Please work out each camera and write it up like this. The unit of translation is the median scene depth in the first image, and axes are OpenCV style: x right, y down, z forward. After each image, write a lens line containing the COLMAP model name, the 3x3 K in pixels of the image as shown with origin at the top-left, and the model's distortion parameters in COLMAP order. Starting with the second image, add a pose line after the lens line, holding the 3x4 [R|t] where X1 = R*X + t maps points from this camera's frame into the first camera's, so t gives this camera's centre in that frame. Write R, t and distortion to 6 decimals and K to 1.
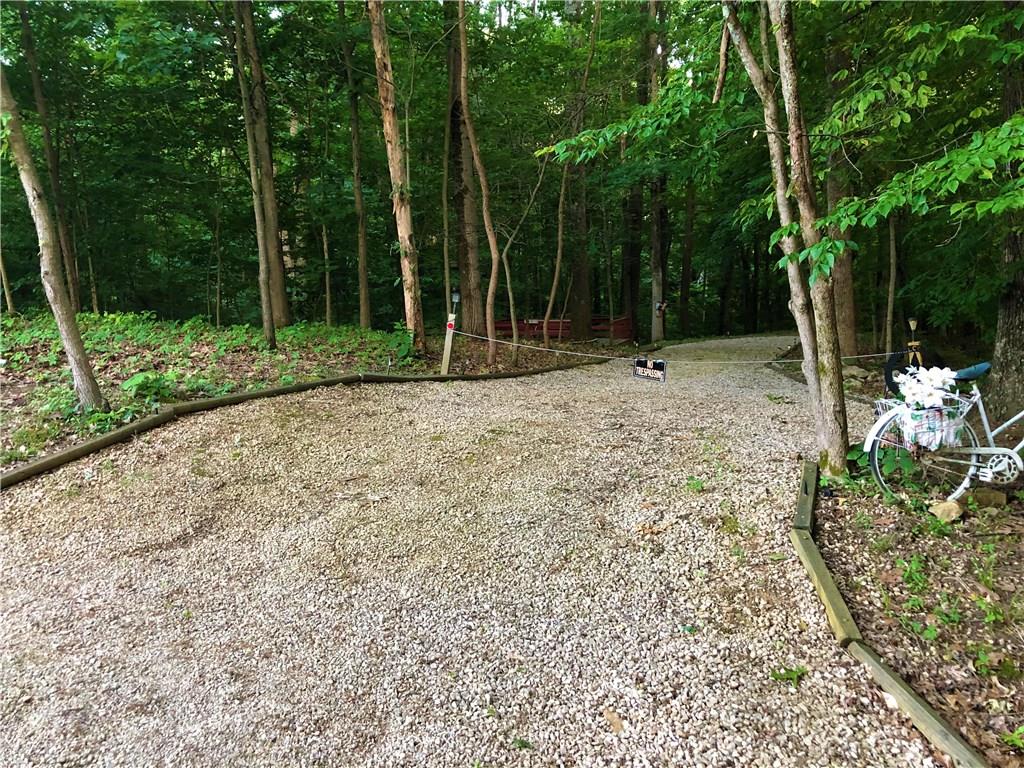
lens RADIAL K [[838.0, 0, 512.2], [0, 838.0, 383.3], [0, 0, 1]] dist [-0.011021, -0.002324]
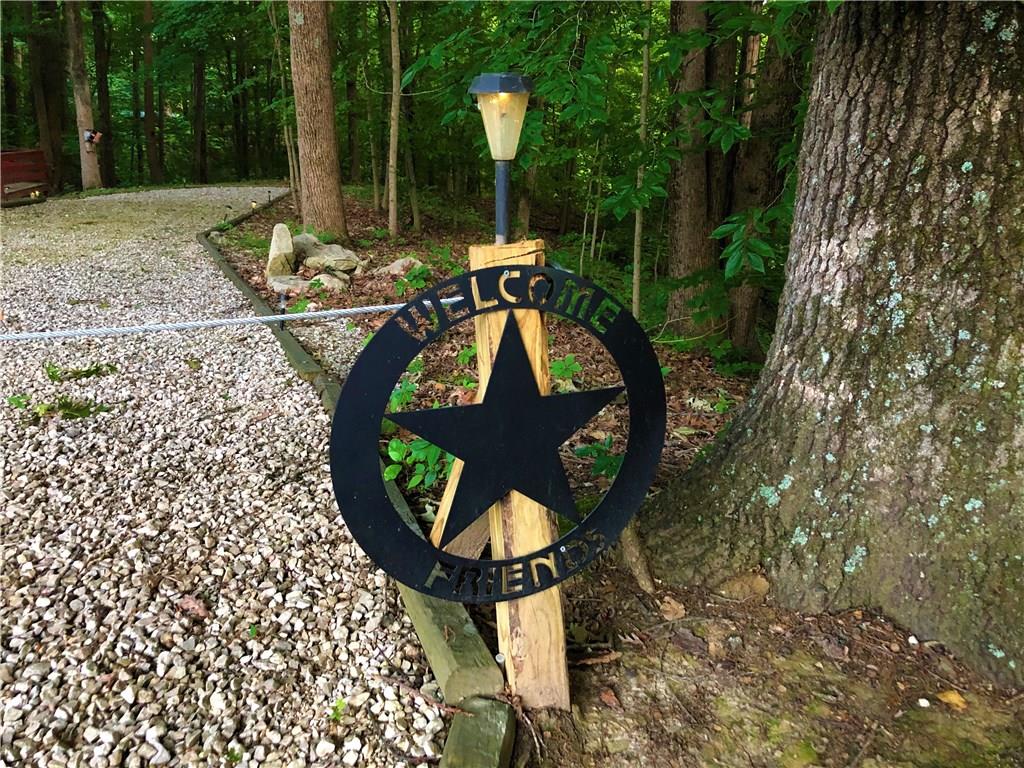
lens RADIAL K [[838.0, 0, 511.8], [0, 838.0, 383.6], [0, 0, 1]] dist [-0.011021, -0.002324]
pose [[0.851343, -0.081657, 0.518216, 0.231166], [-0.009299, 0.985308, 0.170536, -0.028003], [-0.524528, -0.150003, 0.838075, 0.498150]]
